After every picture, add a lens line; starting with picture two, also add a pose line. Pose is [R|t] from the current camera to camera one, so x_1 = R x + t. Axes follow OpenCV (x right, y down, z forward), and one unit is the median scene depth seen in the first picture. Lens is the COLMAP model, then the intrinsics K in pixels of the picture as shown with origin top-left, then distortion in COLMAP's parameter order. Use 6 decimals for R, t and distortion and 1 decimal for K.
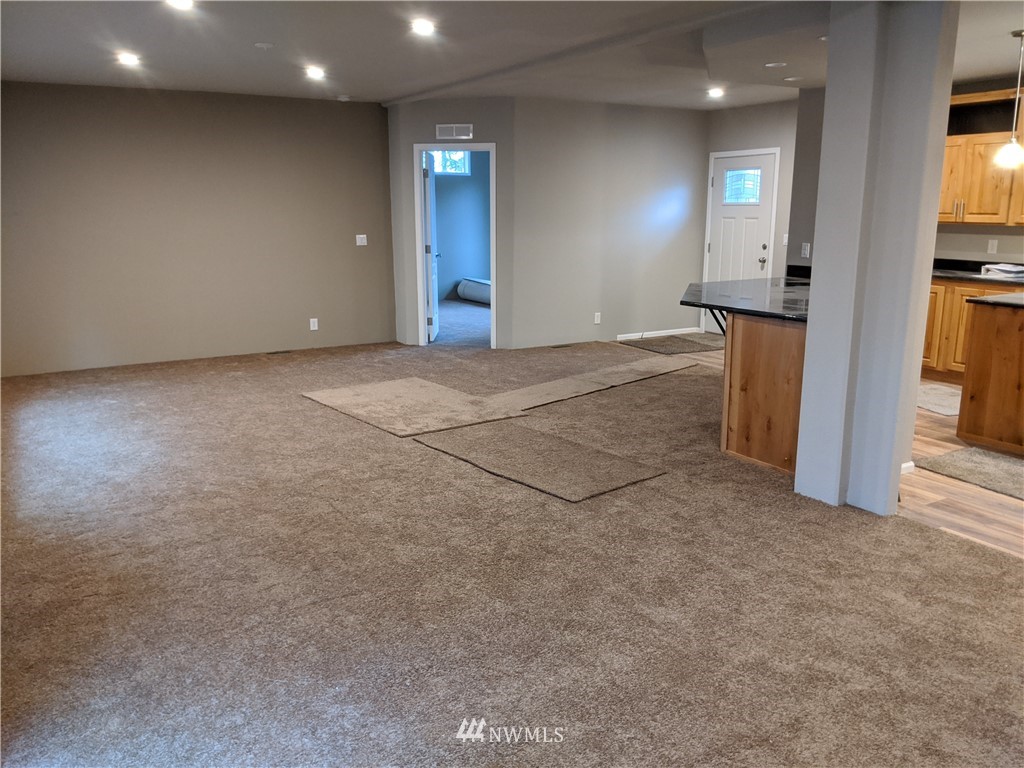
lens RADIAL K [[808.4, 0, 514.3], [0, 808.4, 383.6], [0, 0, 1]] dist [0.060170, -0.075763]
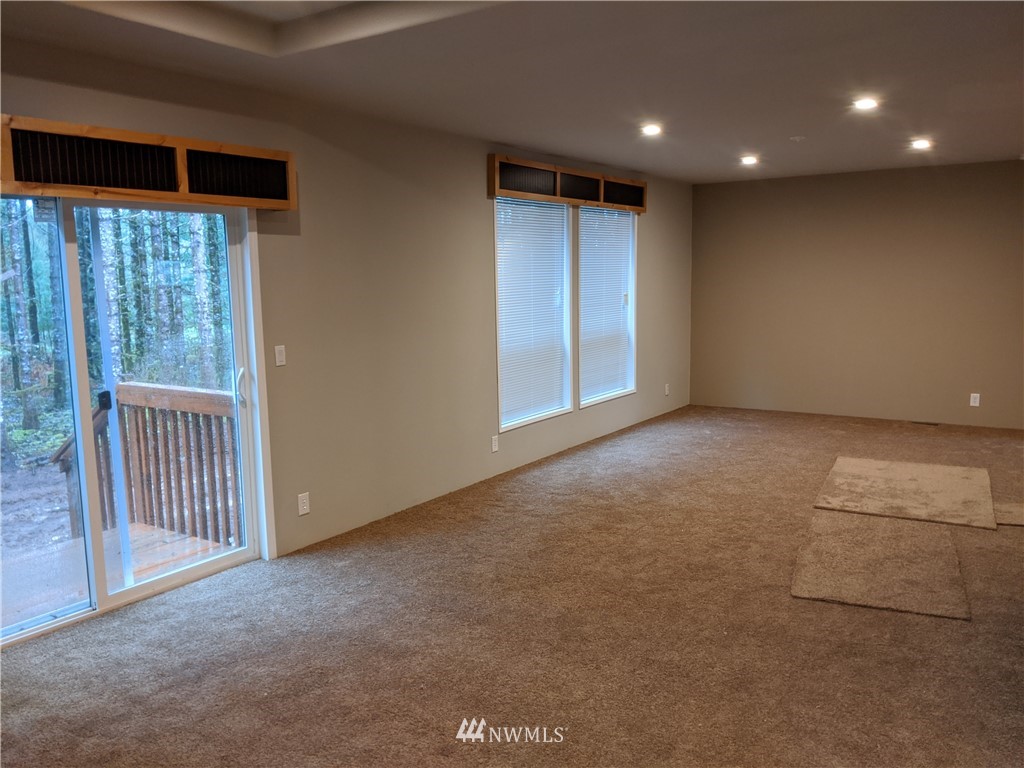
lens RADIAL K [[808.4, 0, 508.5], [0, 808.4, 386.6], [0, 0, 1]] dist [0.060170, -0.075763]
pose [[0.438816, 0.120018, -0.890526, 0.547853], [-0.181990, 0.982372, 0.042718, -0.051285], [0.879955, 0.143322, 0.452922, 0.195317]]
